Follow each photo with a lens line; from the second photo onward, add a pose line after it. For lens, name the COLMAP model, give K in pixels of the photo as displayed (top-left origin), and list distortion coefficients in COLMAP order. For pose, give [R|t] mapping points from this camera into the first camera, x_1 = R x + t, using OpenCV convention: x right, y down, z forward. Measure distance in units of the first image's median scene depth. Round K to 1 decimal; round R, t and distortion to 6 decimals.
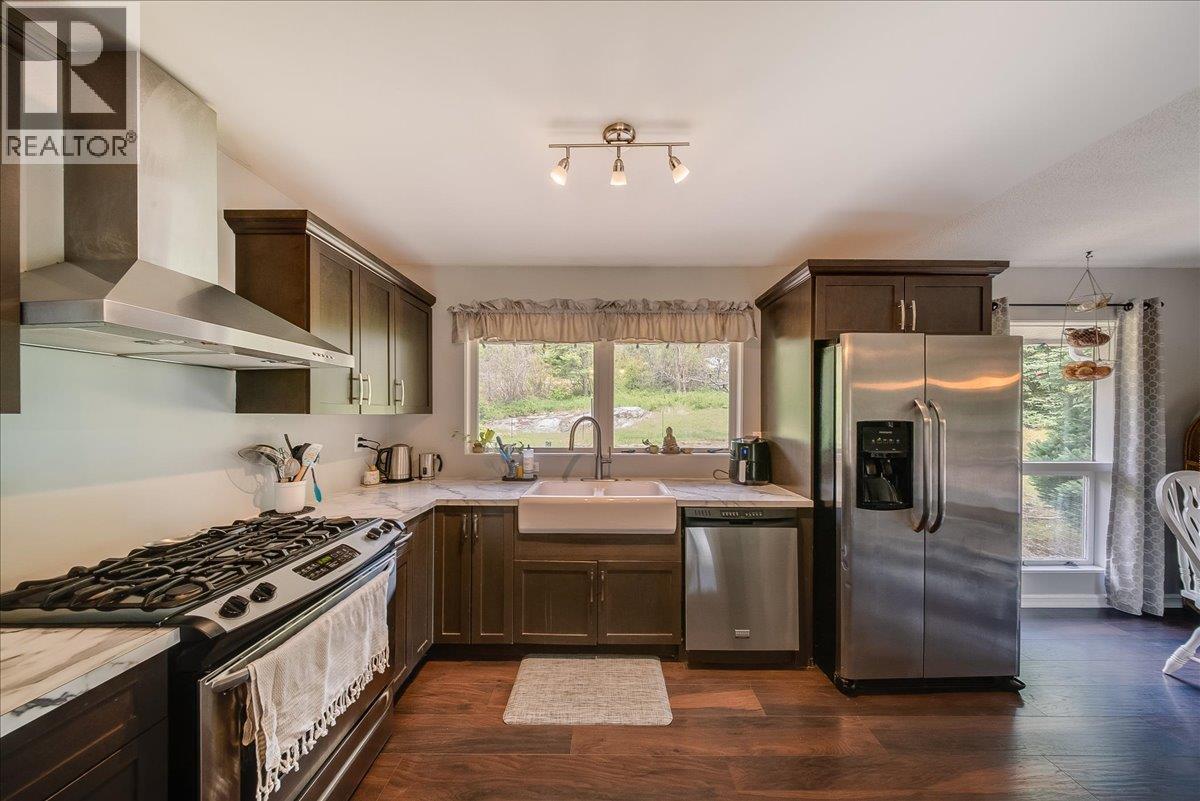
lens RADIAL K [[360.4, 0, 610.6], [0, 360.4, 418.3], [0, 0, 1]] dist [0.001142, -0.000976]
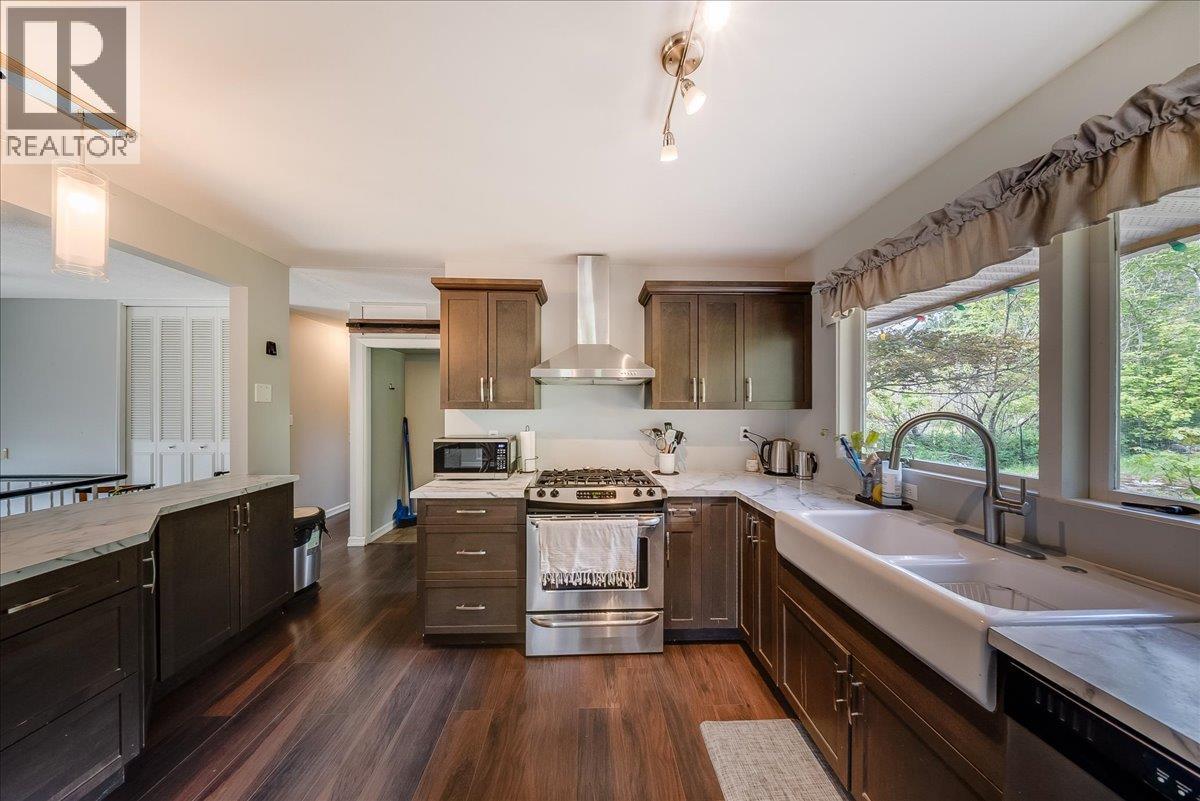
lens RADIAL K [[360.4, 0, 595.0], [0, 360.4, 409.5], [0, 0, 1]] dist [0.001142, -0.000976]
pose [[0.024152, -0.003903, -0.999701, 0.484411], [-0.009095, 0.999950, -0.004124, -0.002695], [0.999667, 0.009192, 0.024115, 0.488478]]
